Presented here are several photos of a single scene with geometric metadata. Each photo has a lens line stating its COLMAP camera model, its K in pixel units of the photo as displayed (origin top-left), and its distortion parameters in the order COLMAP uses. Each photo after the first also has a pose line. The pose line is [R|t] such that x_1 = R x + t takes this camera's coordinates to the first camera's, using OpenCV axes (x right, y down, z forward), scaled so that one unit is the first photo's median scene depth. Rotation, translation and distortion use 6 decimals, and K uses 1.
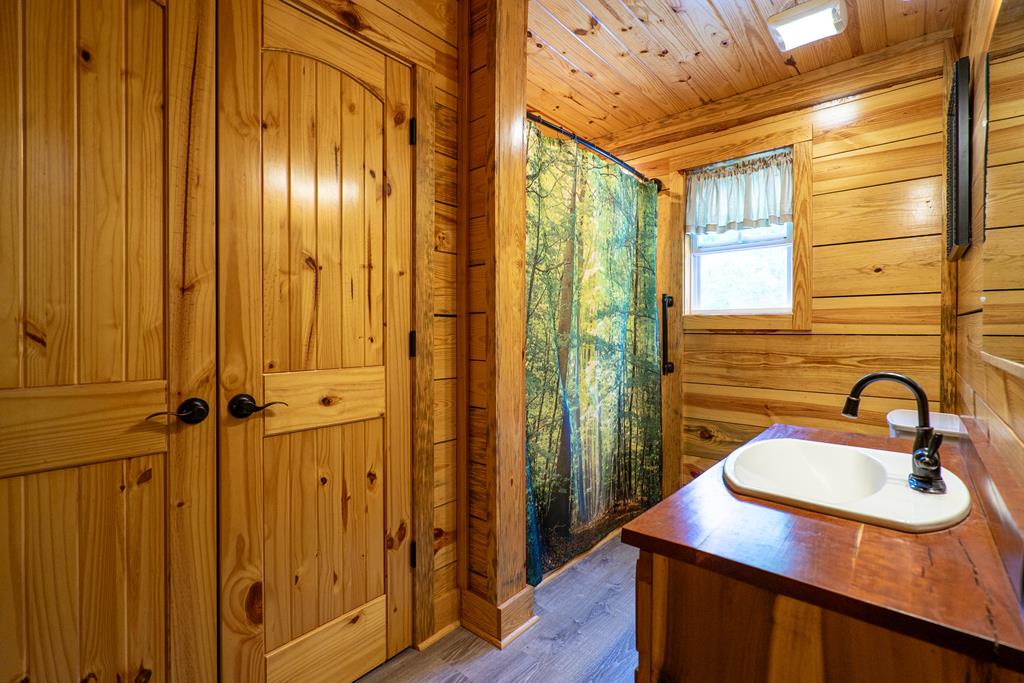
lens RADIAL K [[579.3, 0, 506.2], [0, 579.3, 350.6], [0, 0, 1]] dist [0.005139, -0.000494]
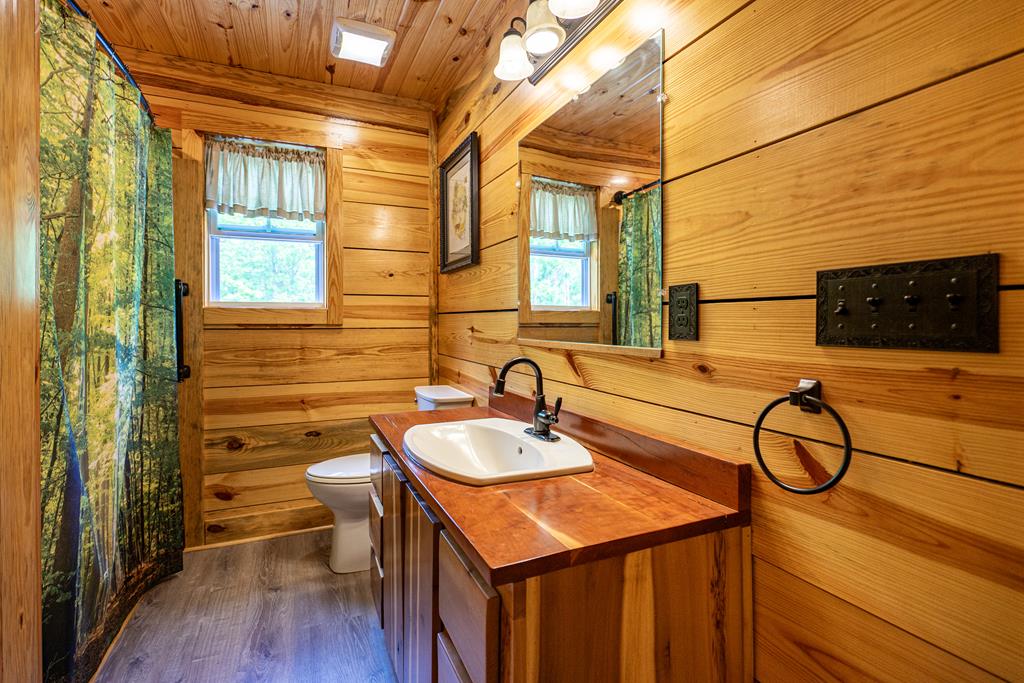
lens RADIAL K [[491.4, 0, 511.4], [0, 491.4, 329.9], [0, 0, 1]] dist [-0.018605, 0.024207]
pose [[0.323959, -0.017029, 0.945918, -0.230418], [0.036089, 0.999333, 0.005631, -0.018255], [-0.945383, 0.032313, 0.324357, 0.389441]]
